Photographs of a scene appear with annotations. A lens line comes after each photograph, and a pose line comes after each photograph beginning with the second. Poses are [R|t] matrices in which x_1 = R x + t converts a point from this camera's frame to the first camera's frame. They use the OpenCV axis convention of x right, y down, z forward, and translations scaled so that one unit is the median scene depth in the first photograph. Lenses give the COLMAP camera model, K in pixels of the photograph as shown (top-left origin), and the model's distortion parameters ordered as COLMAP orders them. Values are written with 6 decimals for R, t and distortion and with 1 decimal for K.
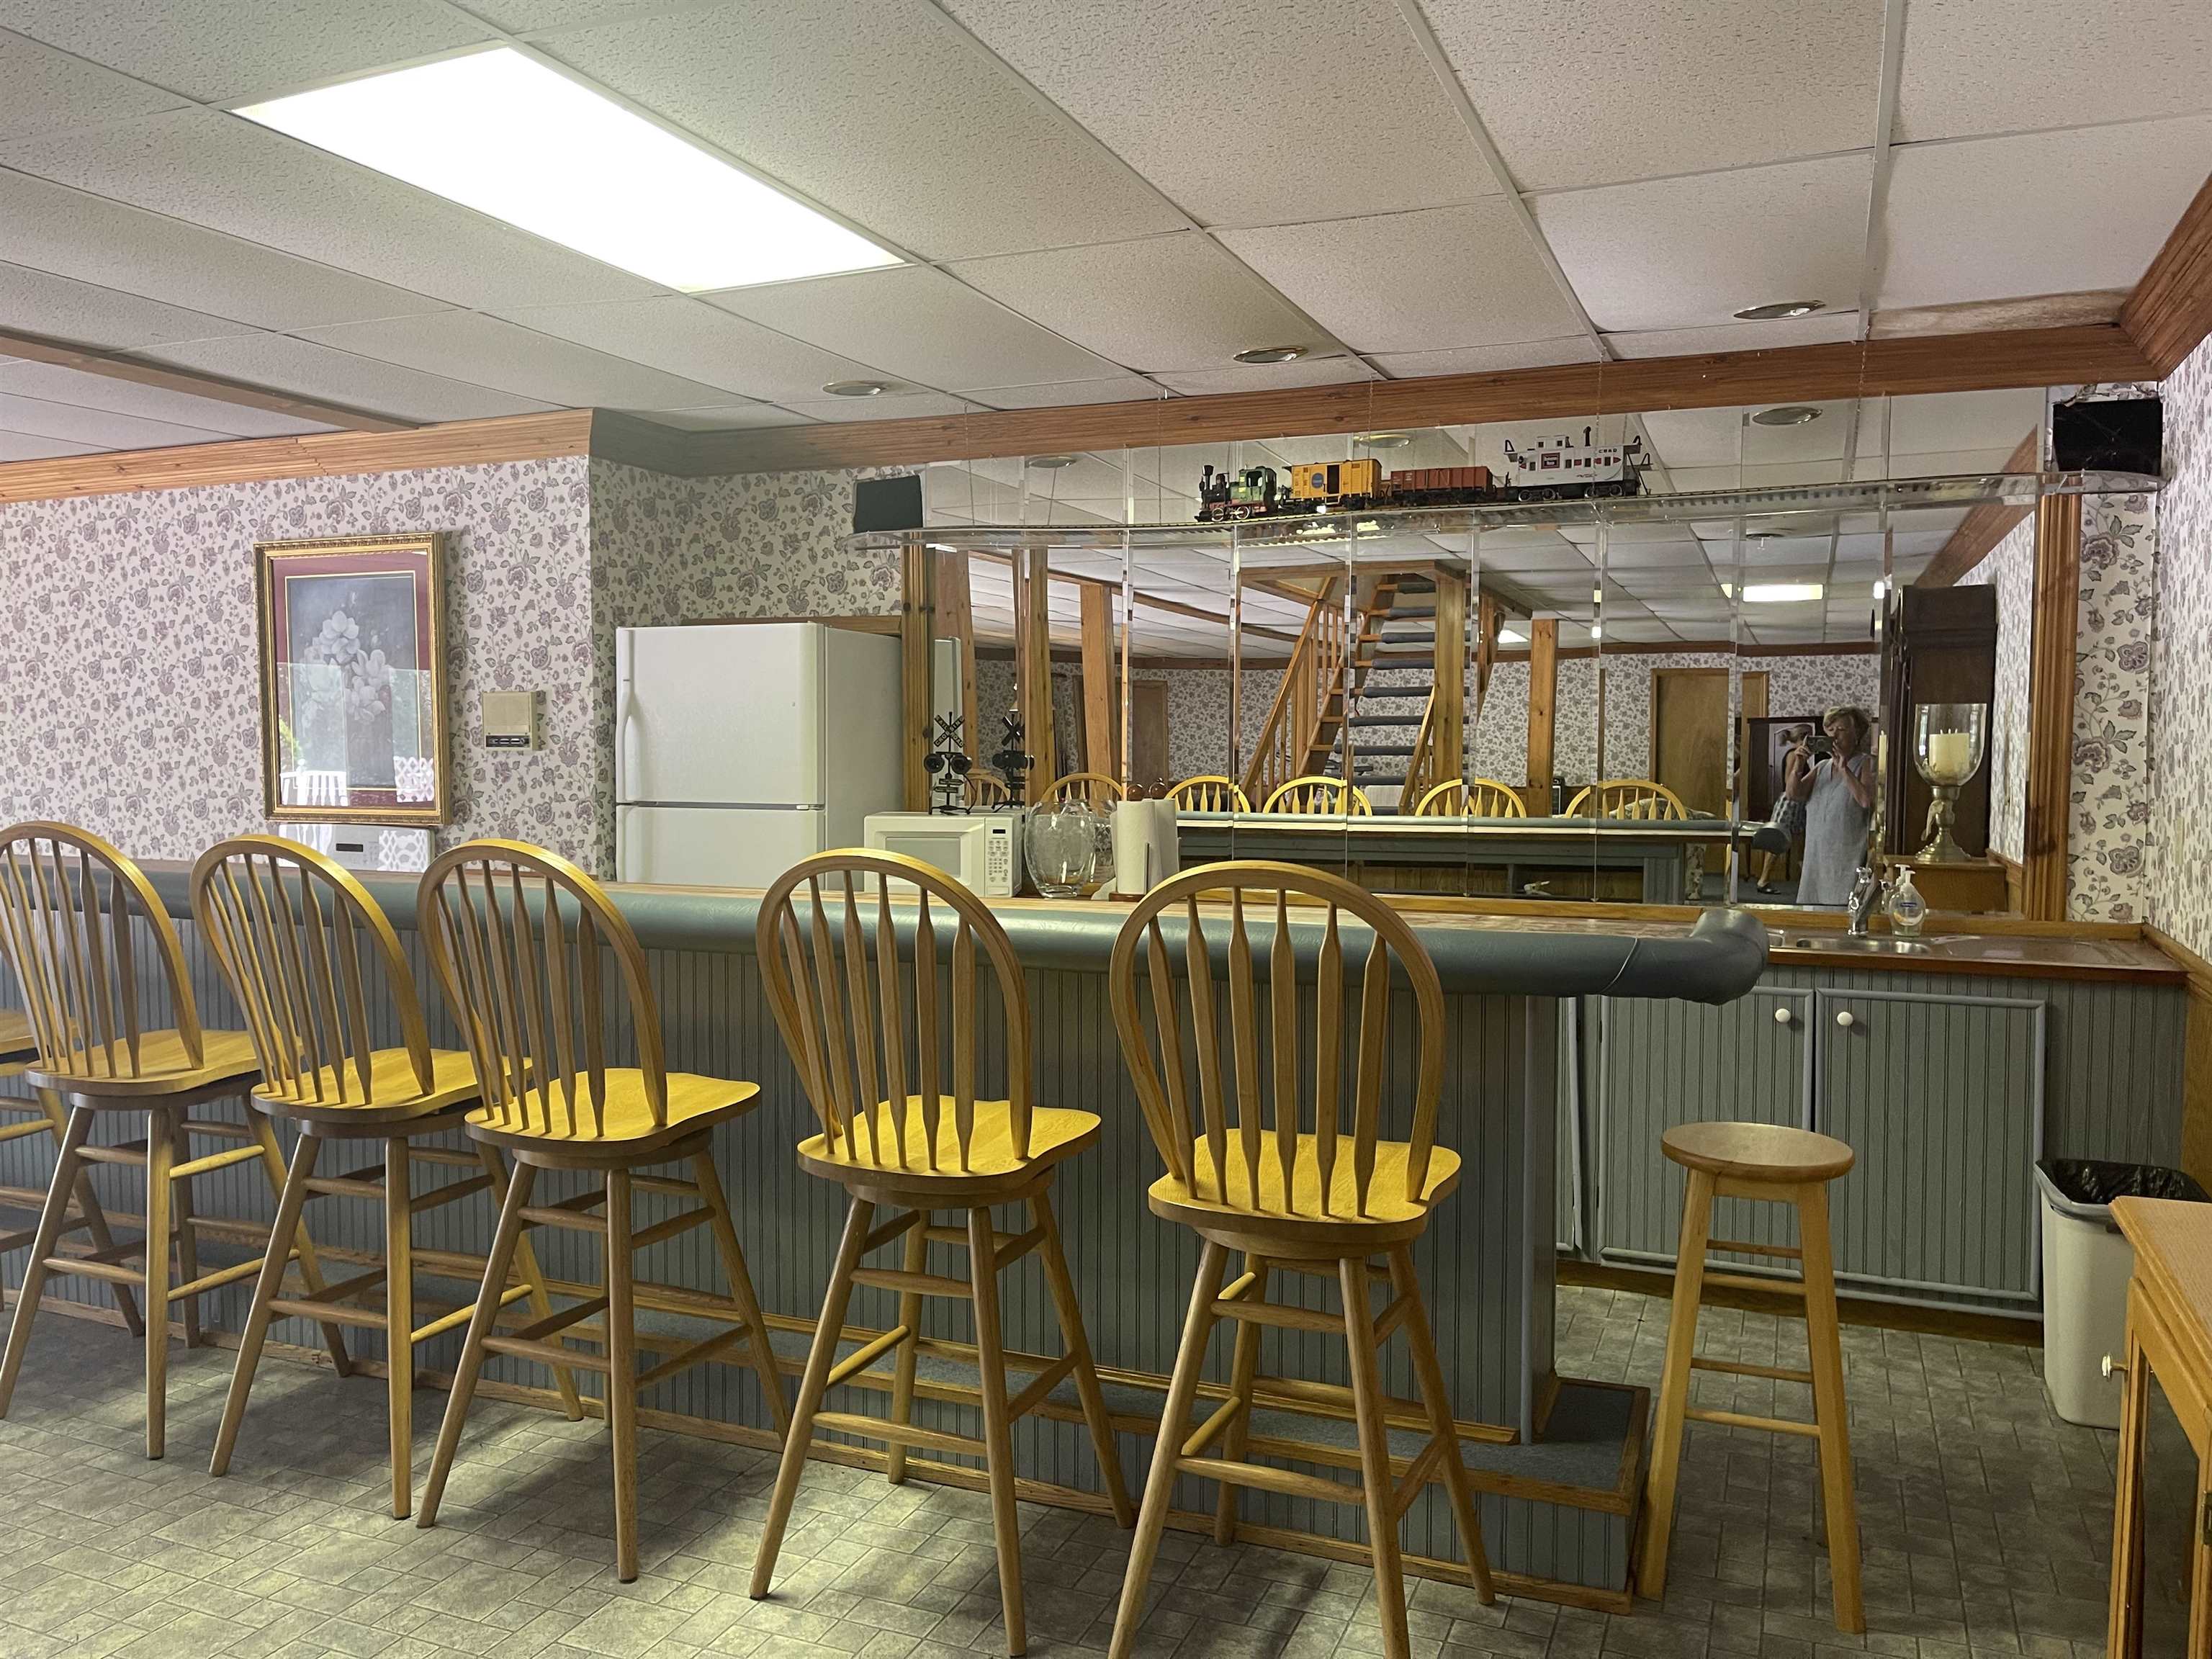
lens RADIAL K [[1680.3, 0, 1103.5], [0, 1680.3, 832.7], [0, 0, 1]] dist [0.048595, -0.051638]
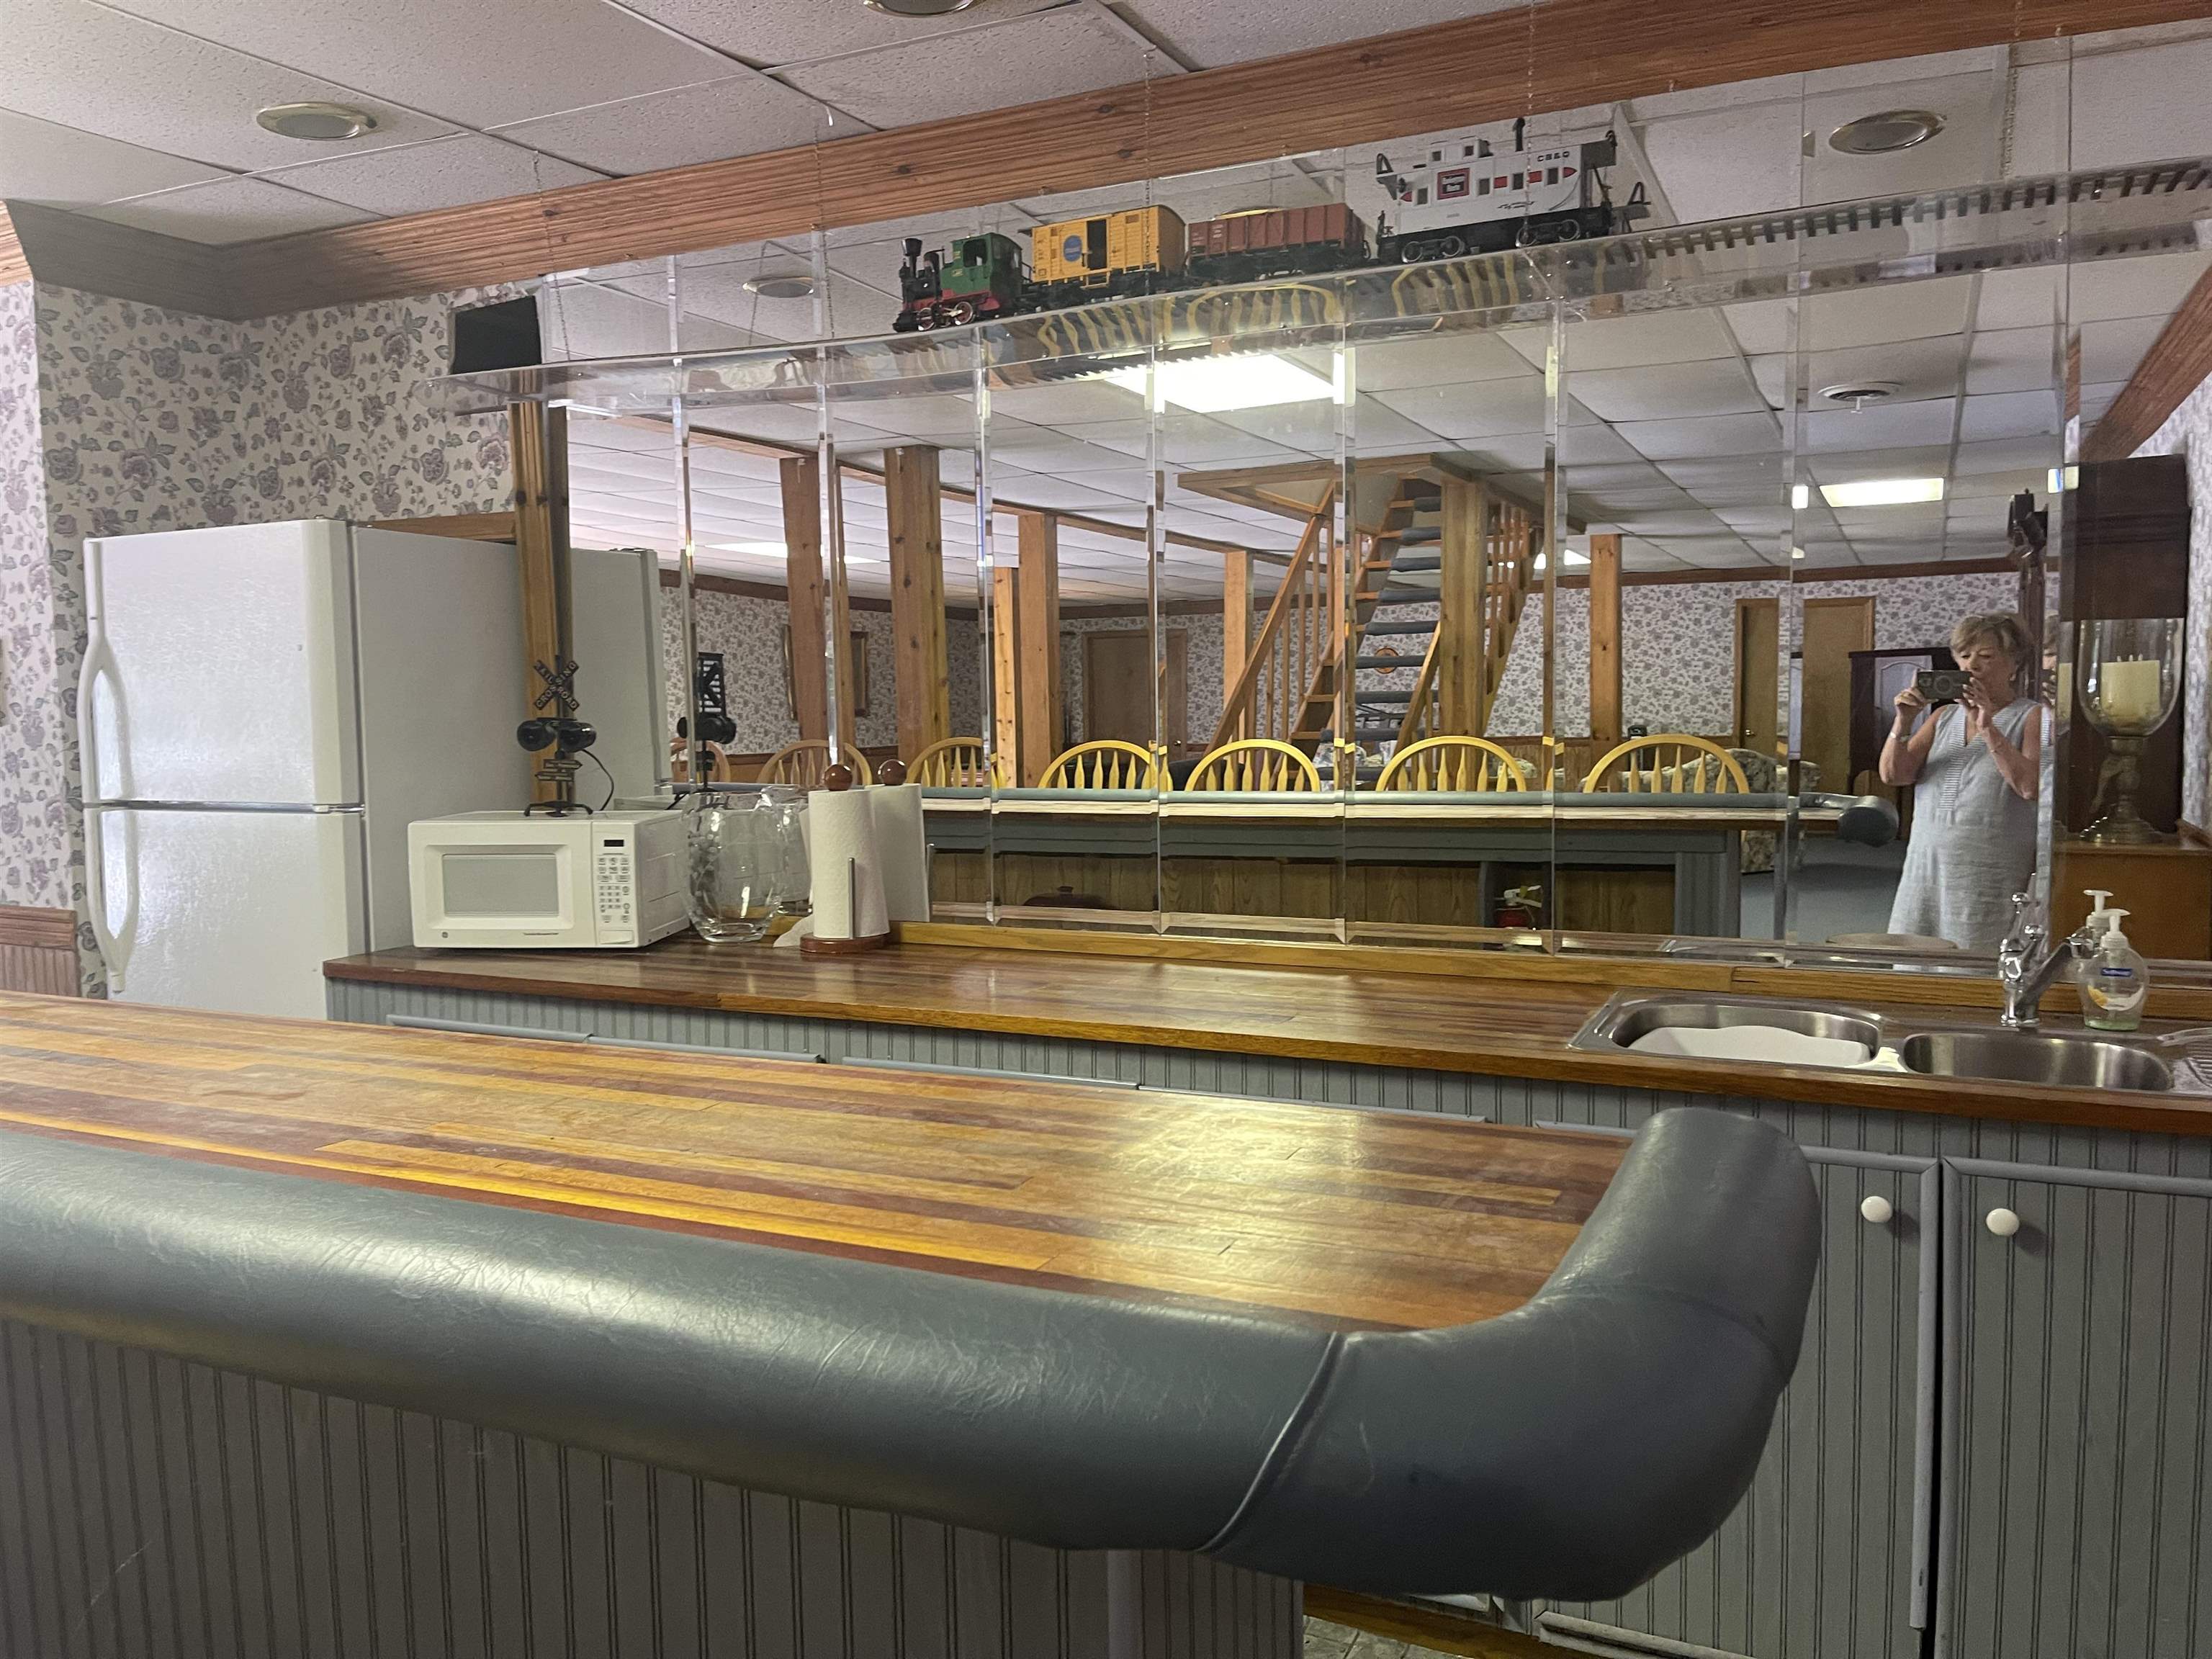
lens RADIAL K [[1680.3, 0, 1102.1], [0, 1680.3, 828.9], [0, 0, 1]] dist [0.048595, -0.051638]
pose [[0.998240, -0.015946, -0.057121, 0.144941], [0.017311, 0.999574, 0.023478, -0.016278], [0.056722, -0.024425, 0.998091, 0.348055]]
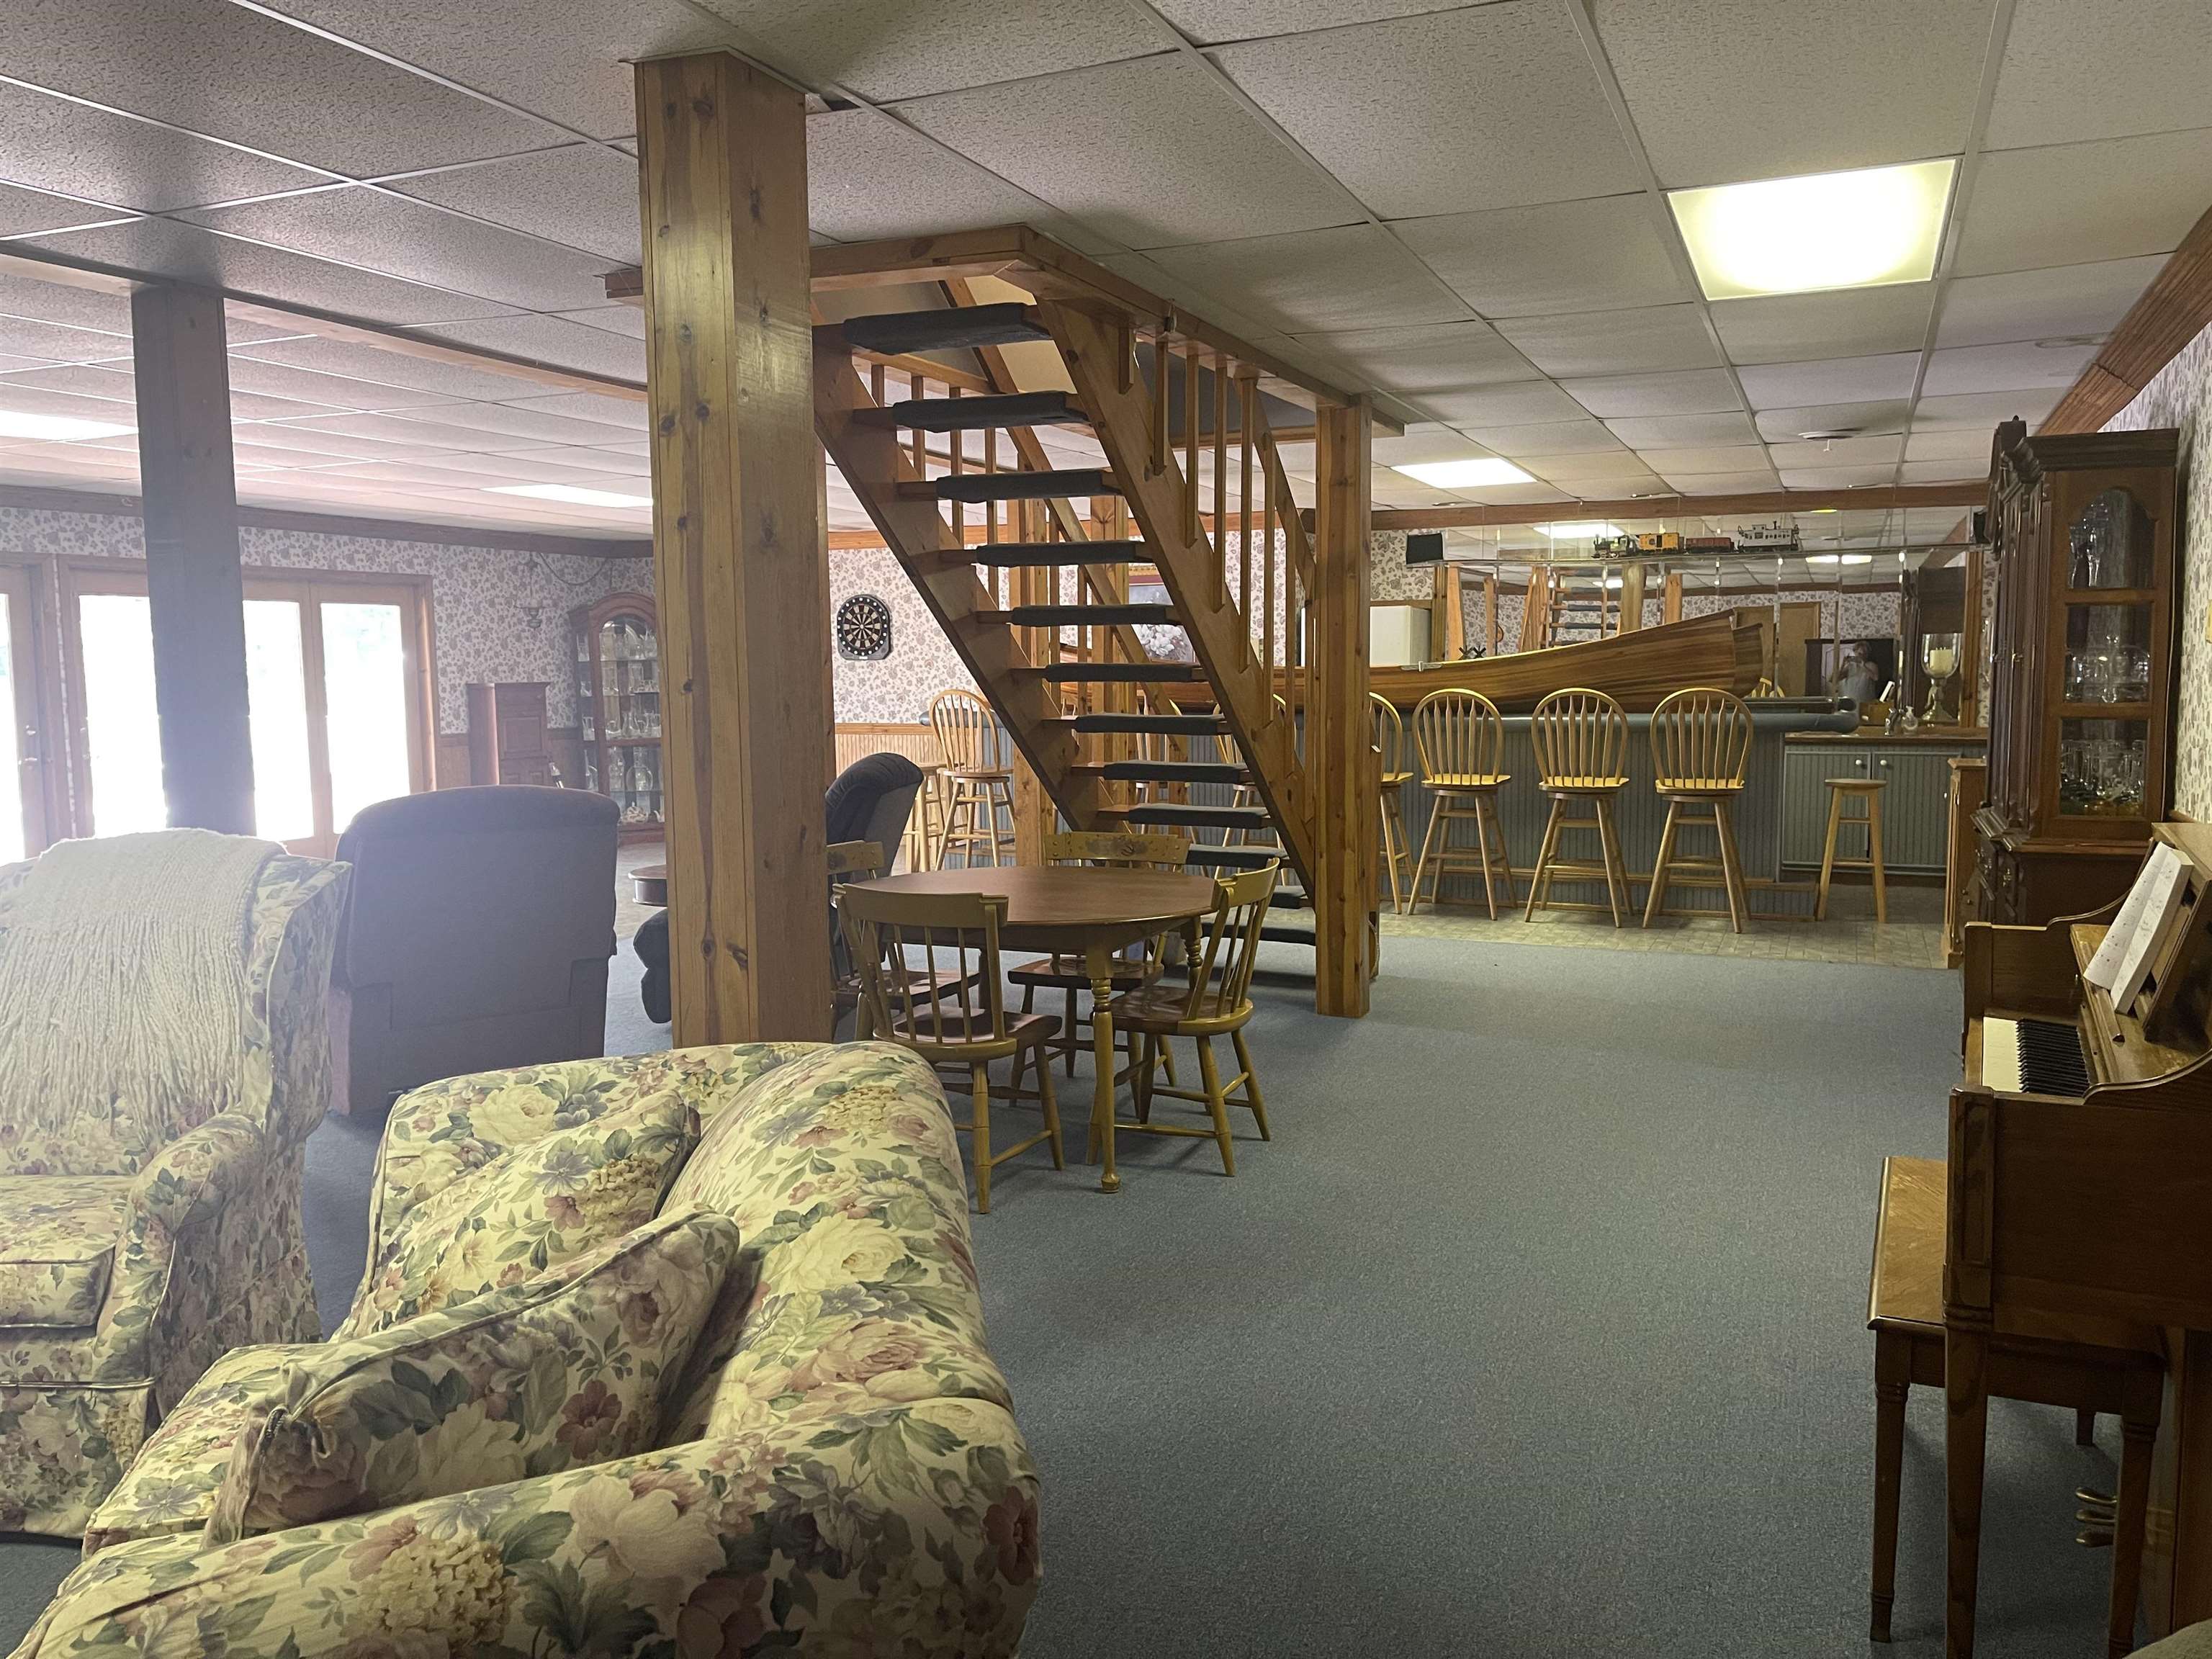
lens RADIAL K [[1680.3, 0, 1103.6], [0, 1680.3, 830.5], [0, 0, 1]] dist [0.048595, -0.051638]
pose [[0.999823, -0.009337, -0.016344, -0.500134], [0.010038, 0.999011, 0.043319, 0.063750], [0.015923, -0.043475, 0.998928, -1.129510]]
